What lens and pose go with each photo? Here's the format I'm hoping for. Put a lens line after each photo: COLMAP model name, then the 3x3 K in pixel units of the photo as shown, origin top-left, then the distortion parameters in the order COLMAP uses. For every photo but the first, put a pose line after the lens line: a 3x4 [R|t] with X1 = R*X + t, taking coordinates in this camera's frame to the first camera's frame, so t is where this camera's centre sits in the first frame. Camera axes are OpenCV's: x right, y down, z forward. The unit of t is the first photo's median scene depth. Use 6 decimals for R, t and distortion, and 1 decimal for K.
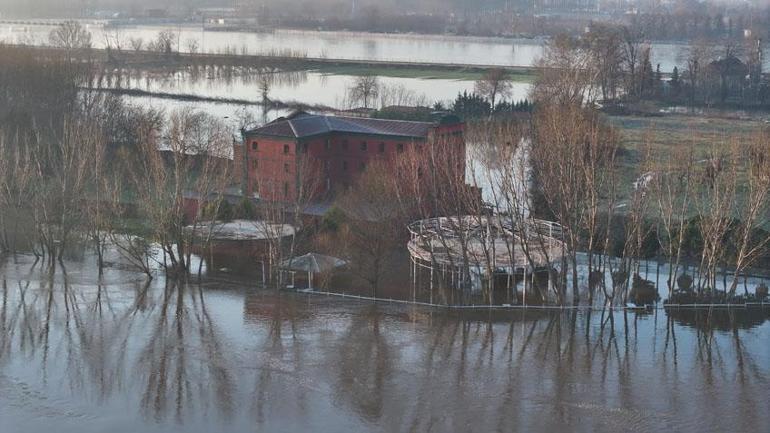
lens RADIAL K [[1550.4, 0, 381.5], [0, 1550.4, 216.8], [0, 0, 1]] dist [-0.173696, 0.000000]
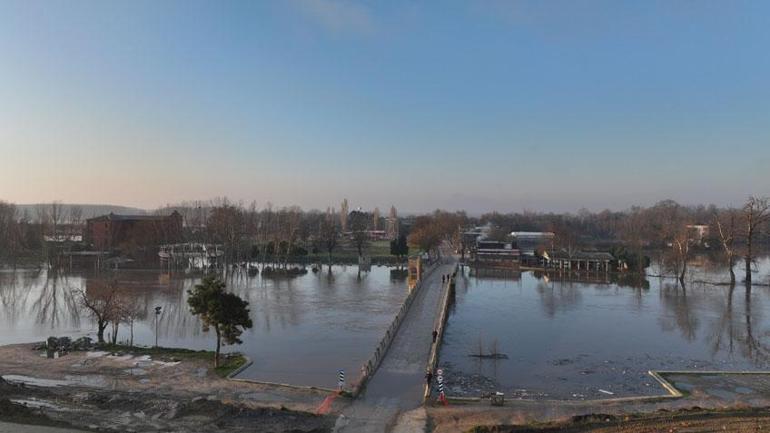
lens RADIAL K [[543.7, 0, 387.0], [0, 543.7, 214.4], [0, 0, 1]] dist [0.006382, 0.008392]
pose [[0.914798, -0.000489, 0.403911, -0.001587], [0.068246, 0.985809, -0.153373, 0.116668], [-0.398104, 0.167871, 0.901849, 0.020666]]
